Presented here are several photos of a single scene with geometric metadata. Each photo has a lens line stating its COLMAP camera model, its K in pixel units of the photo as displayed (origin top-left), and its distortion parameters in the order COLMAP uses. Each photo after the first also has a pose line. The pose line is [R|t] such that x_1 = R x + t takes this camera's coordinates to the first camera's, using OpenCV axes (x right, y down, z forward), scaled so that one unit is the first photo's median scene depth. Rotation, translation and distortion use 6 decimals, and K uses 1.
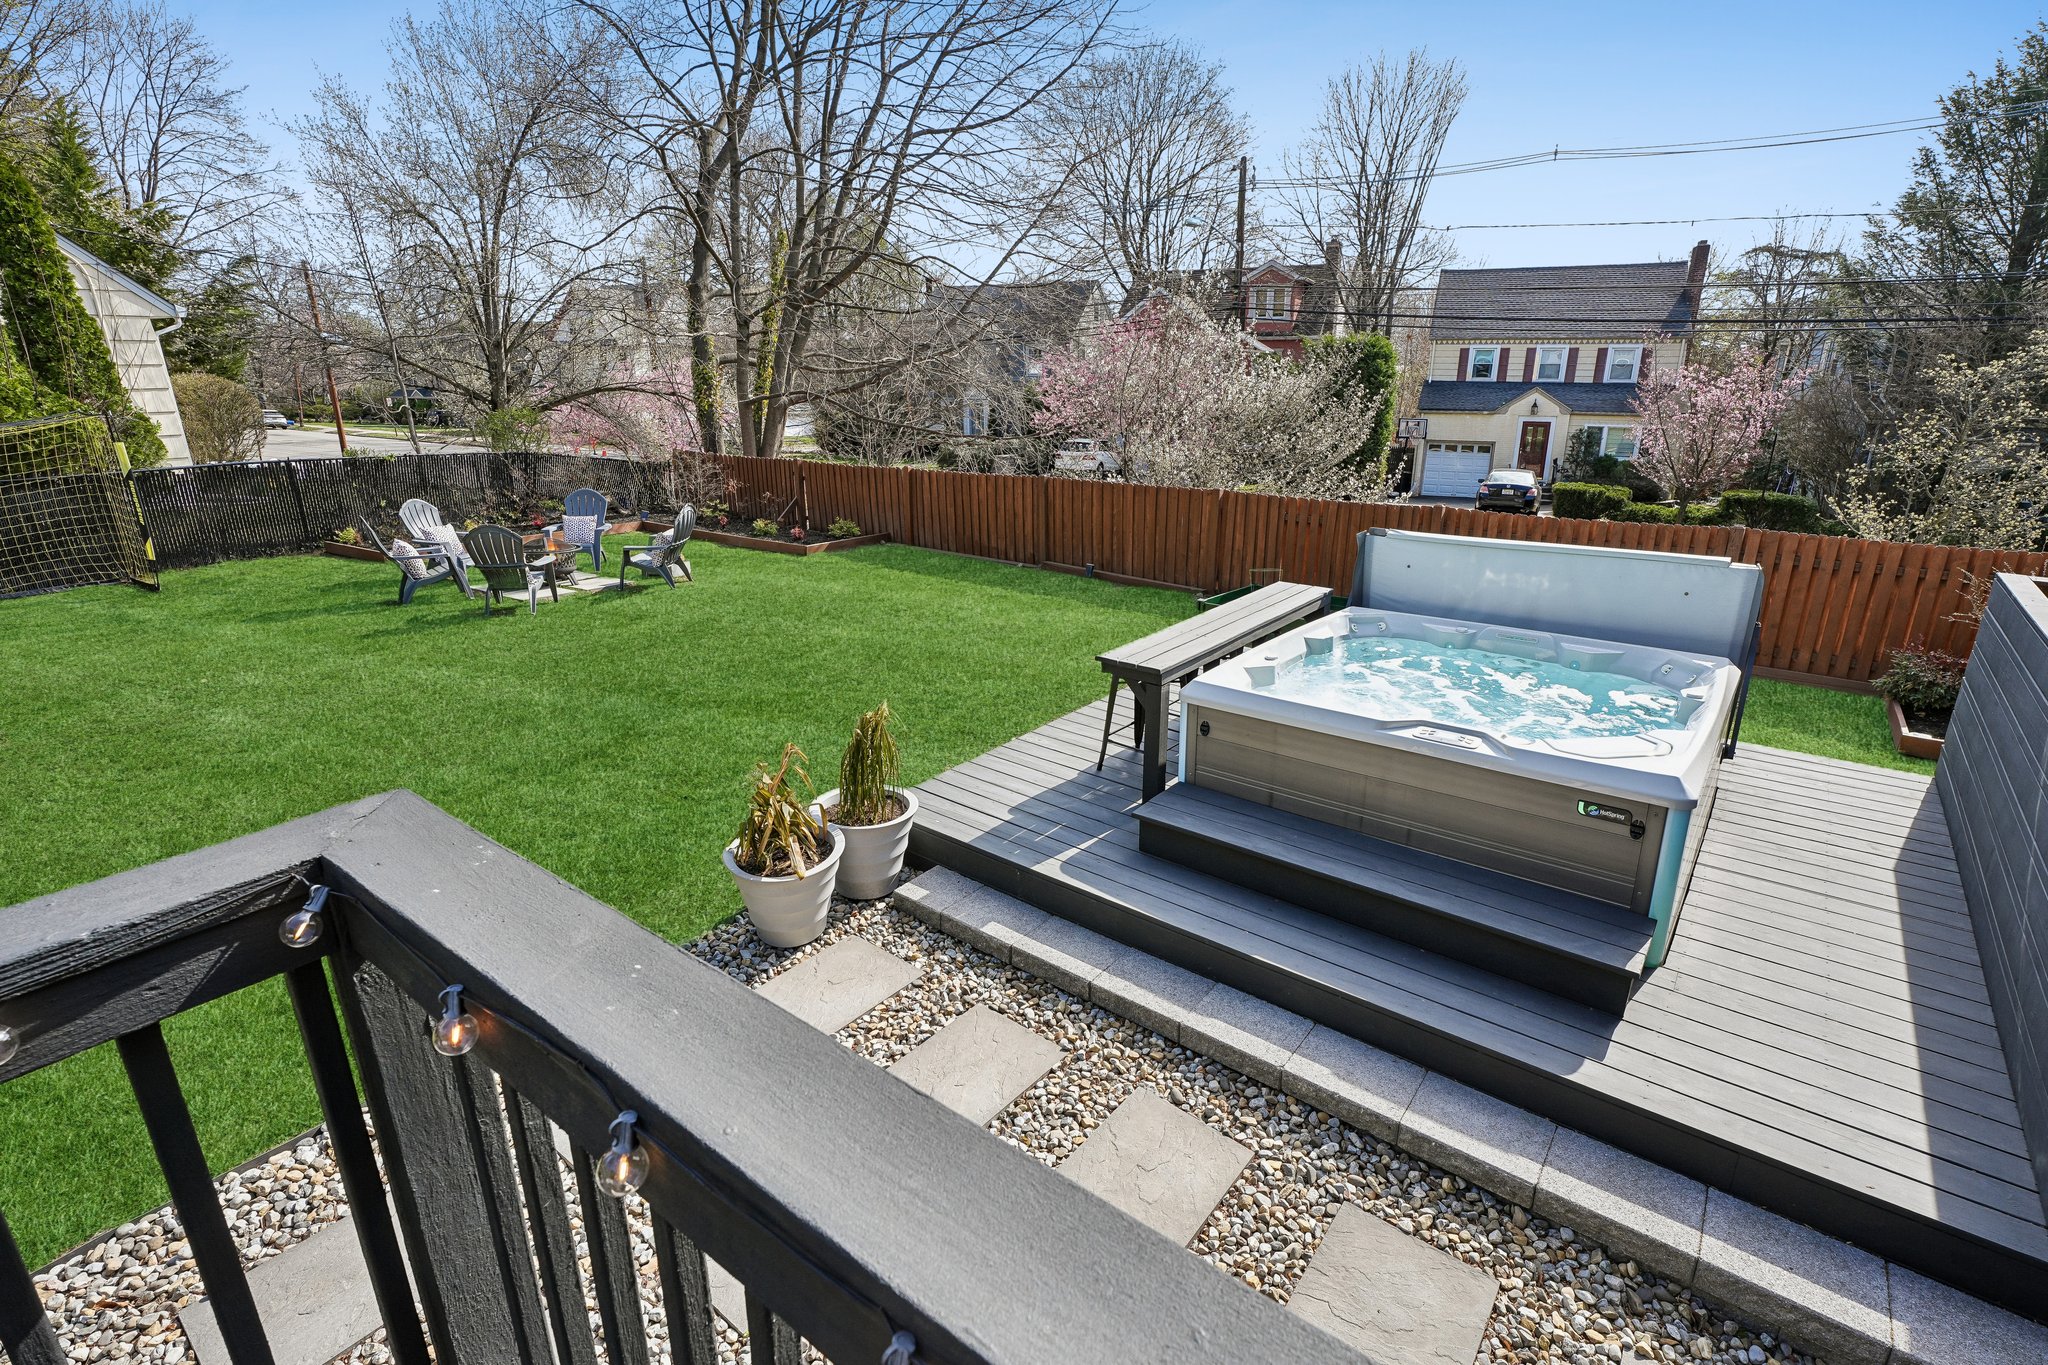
lens RADIAL K [[942.7, 0, 1030.0], [0, 942.7, 682.9], [0, 0, 1]] dist [-0.009856, -0.000234]
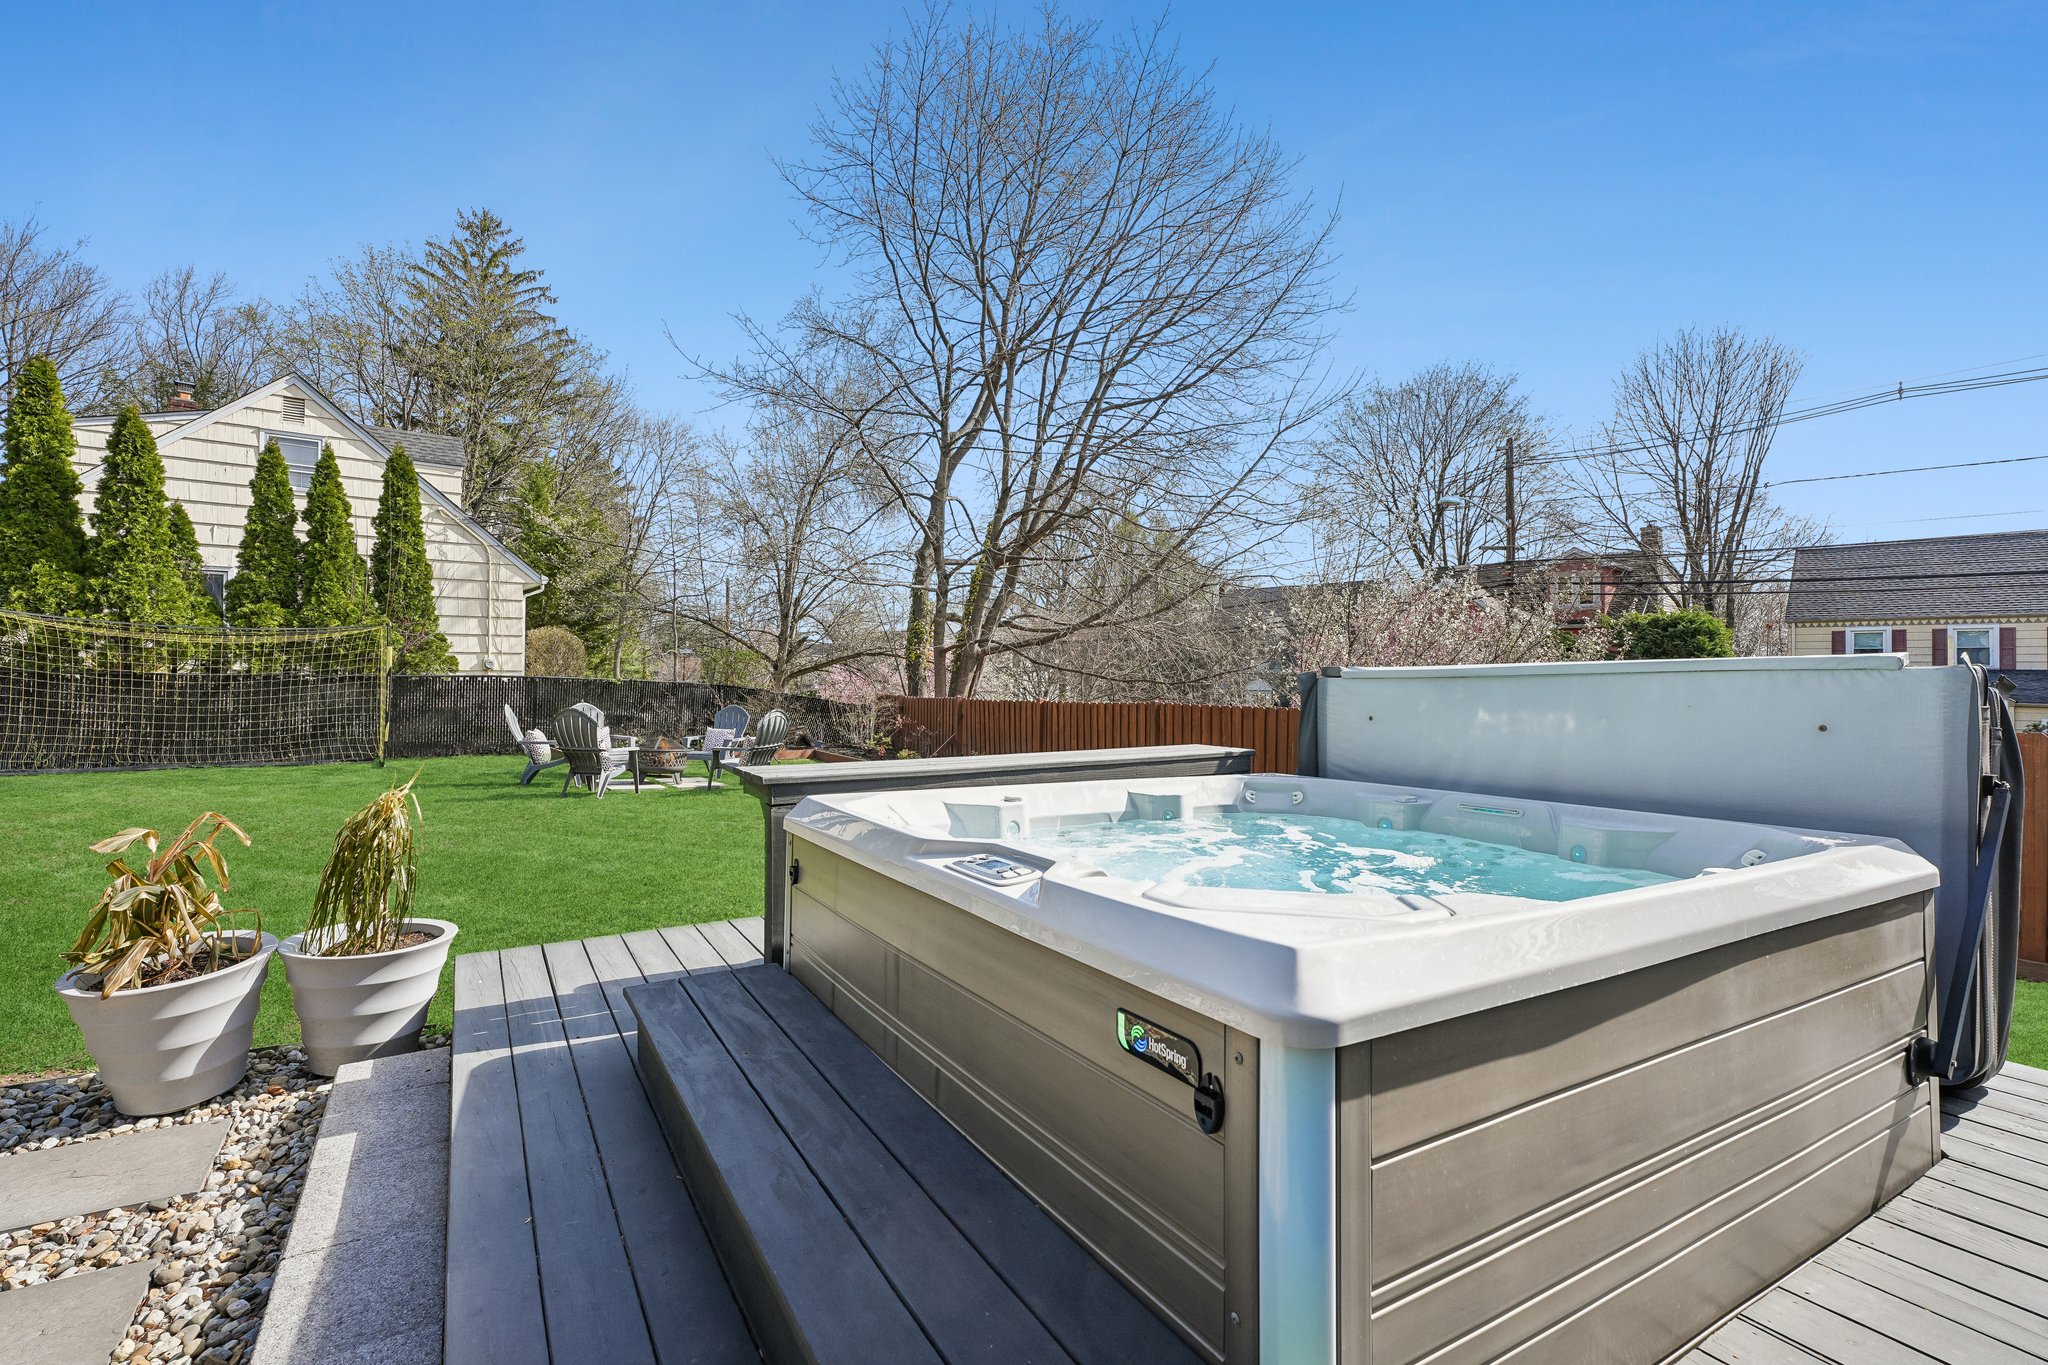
lens RADIAL K [[916.7, 0, 1022.0], [0, 916.7, 677.1], [0, 0, 1]] dist [-0.005987, 0.002621]
pose [[0.937357, 0.012707, -0.348139, 0.208927], [-0.123611, 0.946442, -0.298276, 0.035039], [0.325703, 0.322625, 0.888724, 0.186476]]
